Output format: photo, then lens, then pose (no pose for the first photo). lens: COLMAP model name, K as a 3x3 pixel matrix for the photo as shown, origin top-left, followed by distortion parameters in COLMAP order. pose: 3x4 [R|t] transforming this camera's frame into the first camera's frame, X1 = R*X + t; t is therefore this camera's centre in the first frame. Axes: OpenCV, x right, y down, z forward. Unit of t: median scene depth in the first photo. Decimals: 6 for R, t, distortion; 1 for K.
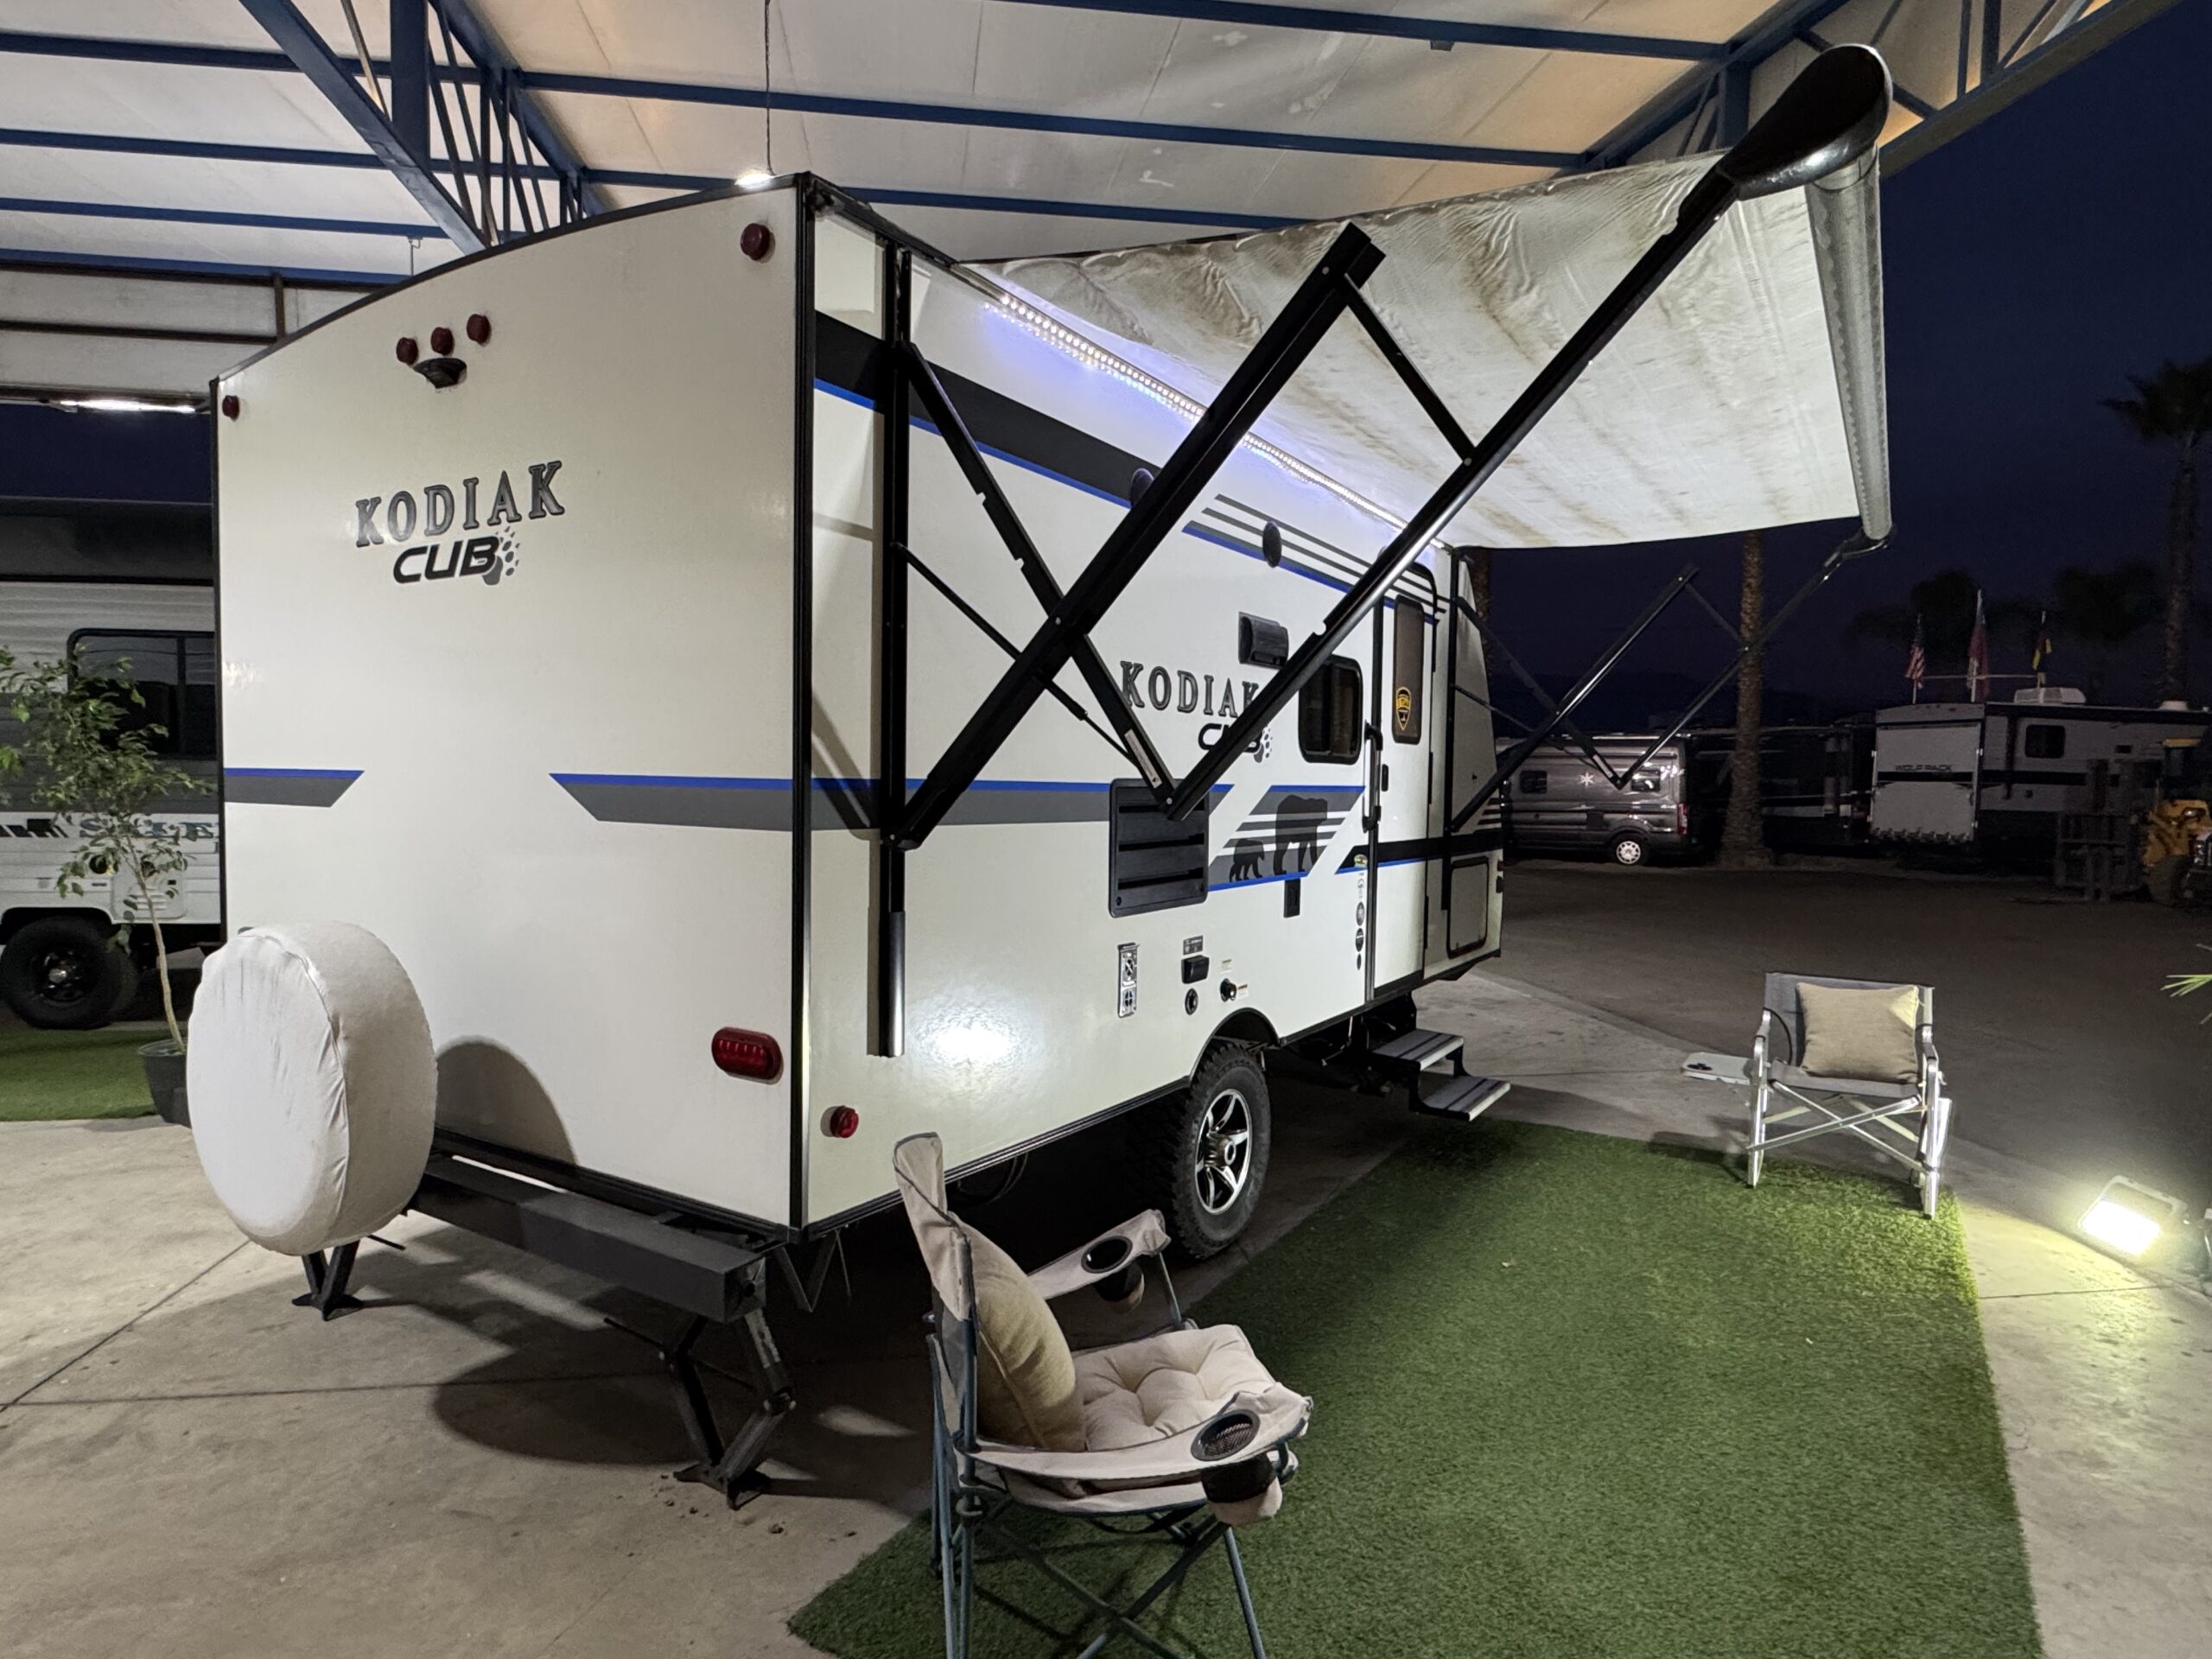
lens RADIAL K [[1214.8, 0, 1106.0], [0, 1214.8, 829.5], [0, 0, 1]] dist [-0.003752, -0.000717]
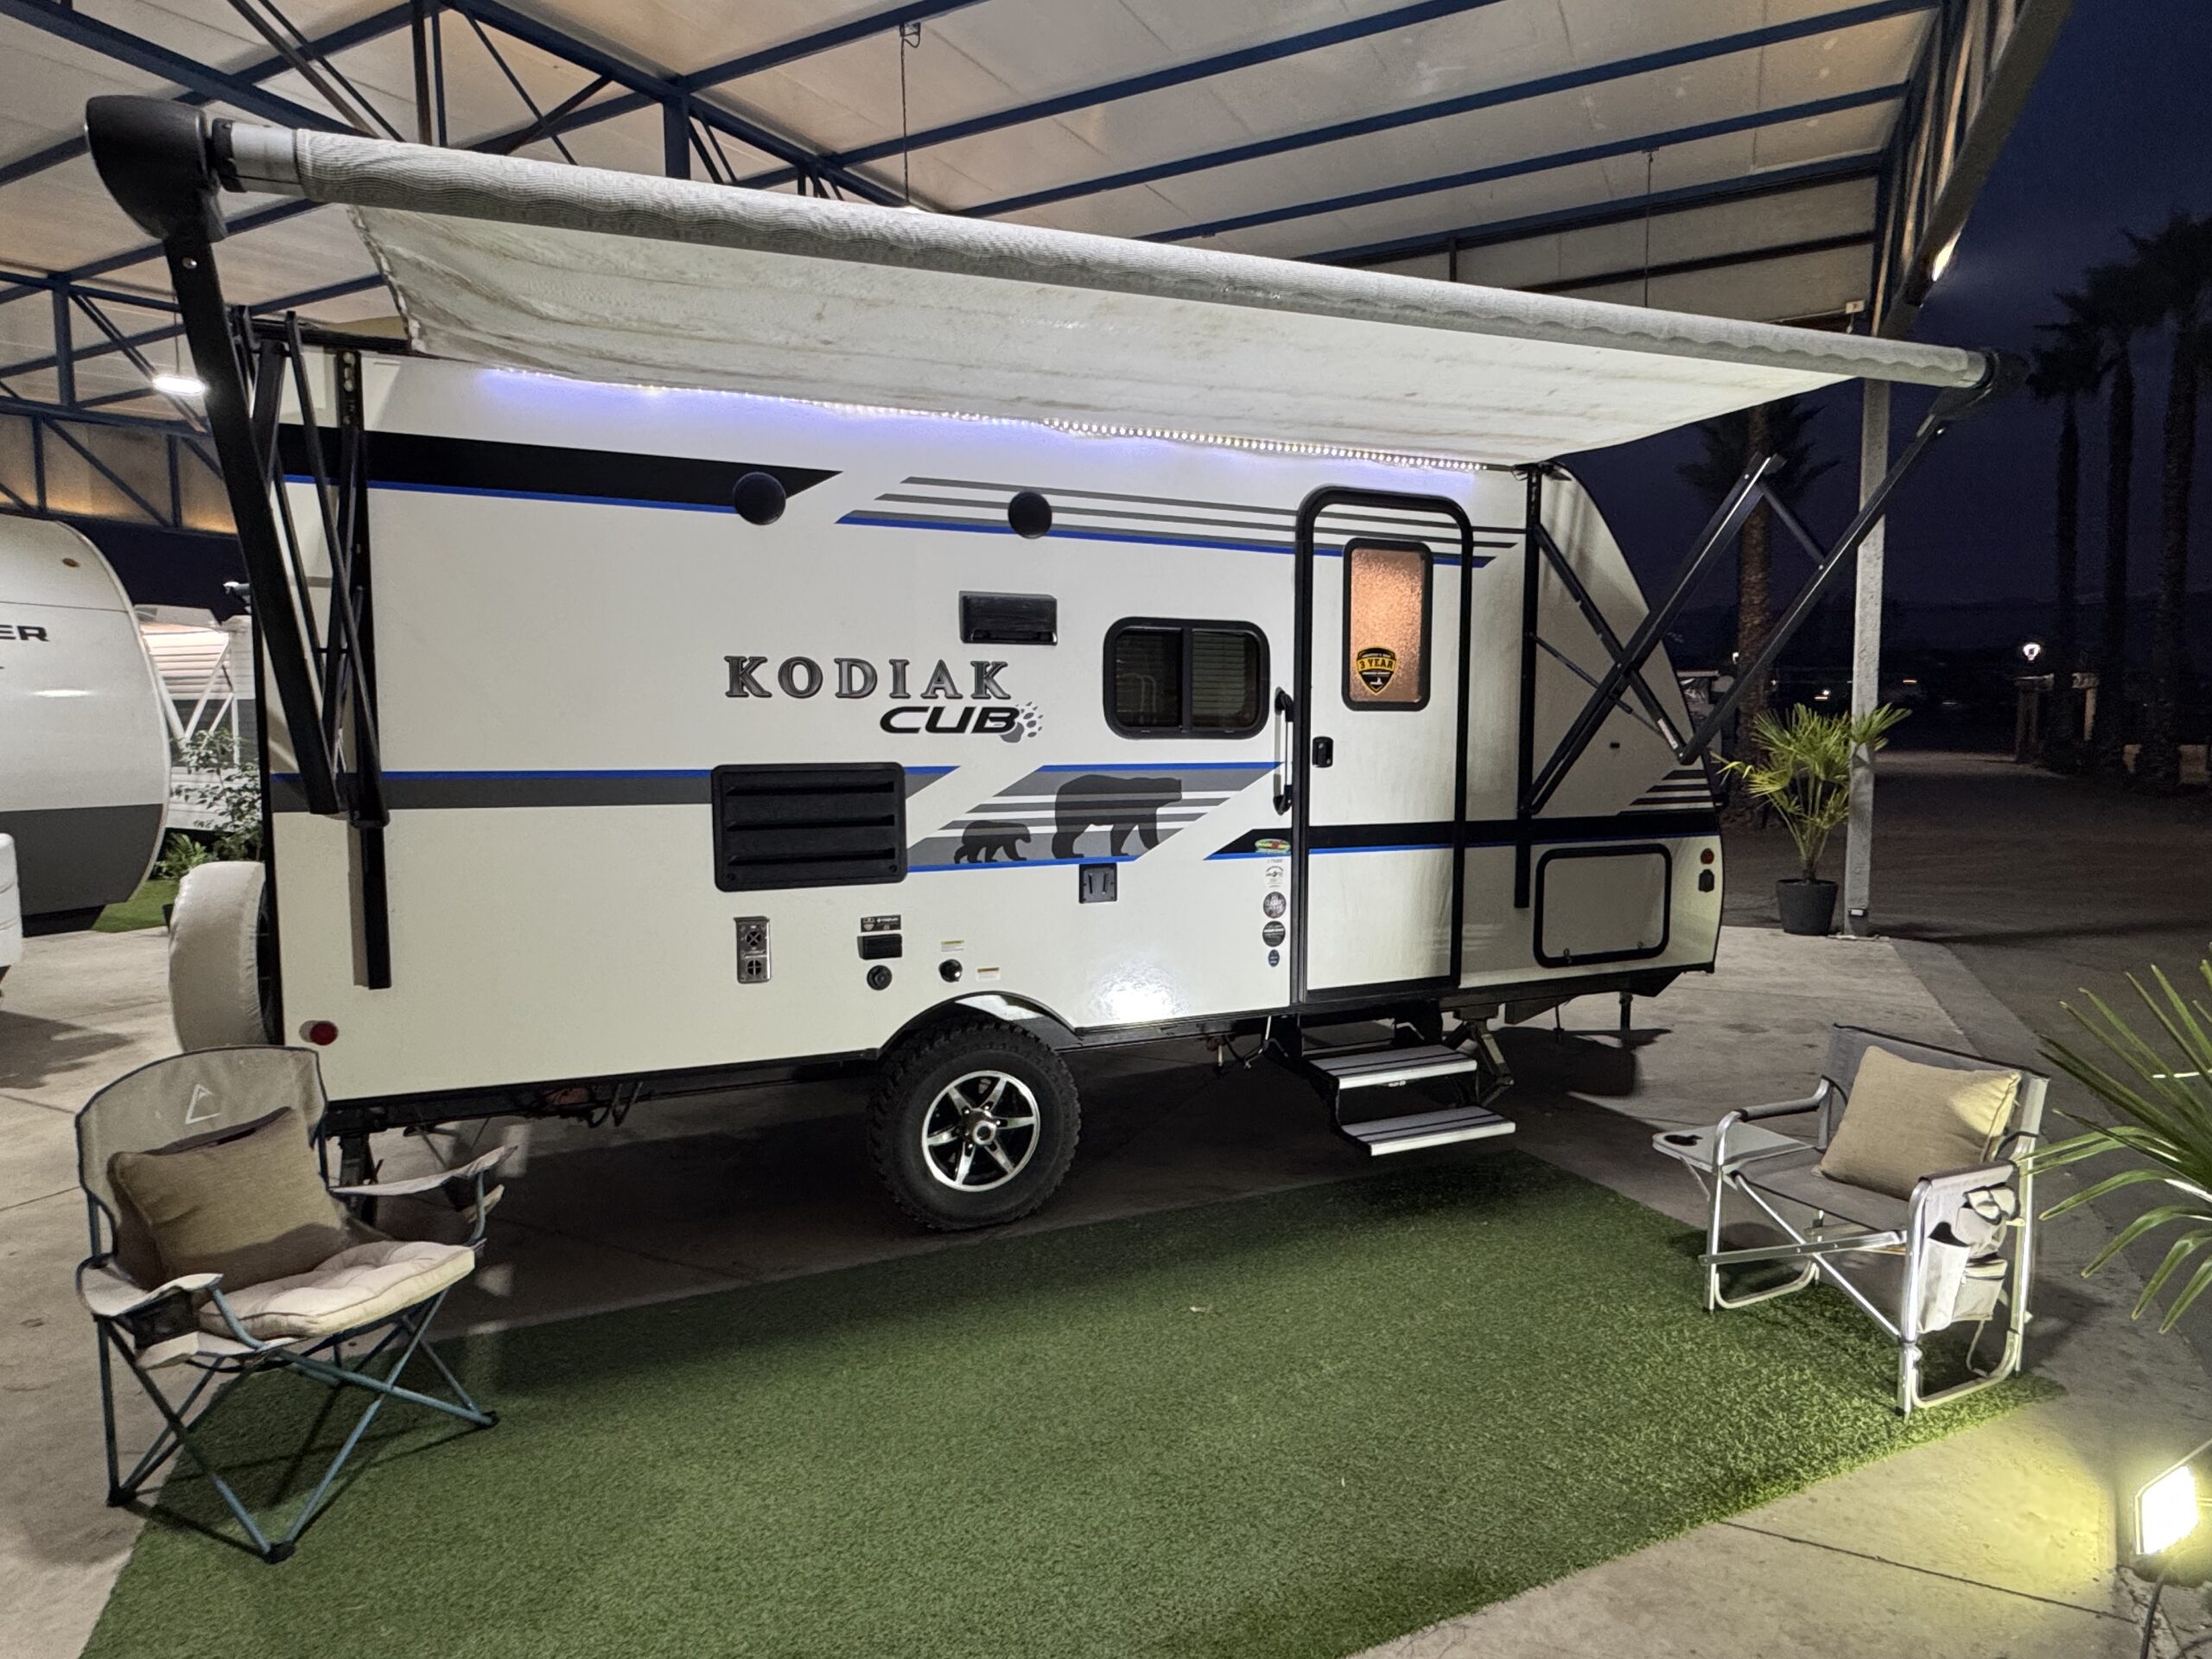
lens RADIAL K [[1214.8, 0, 1106.0], [0, 1214.8, 829.5], [0, 0, 1]] dist [-0.003752, -0.000717]
pose [[0.834651, 0.032583, -0.549814, 0.712921], [-0.010878, 0.999029, 0.042691, -0.027370], [0.550671, -0.029651, 0.834195, 0.221818]]
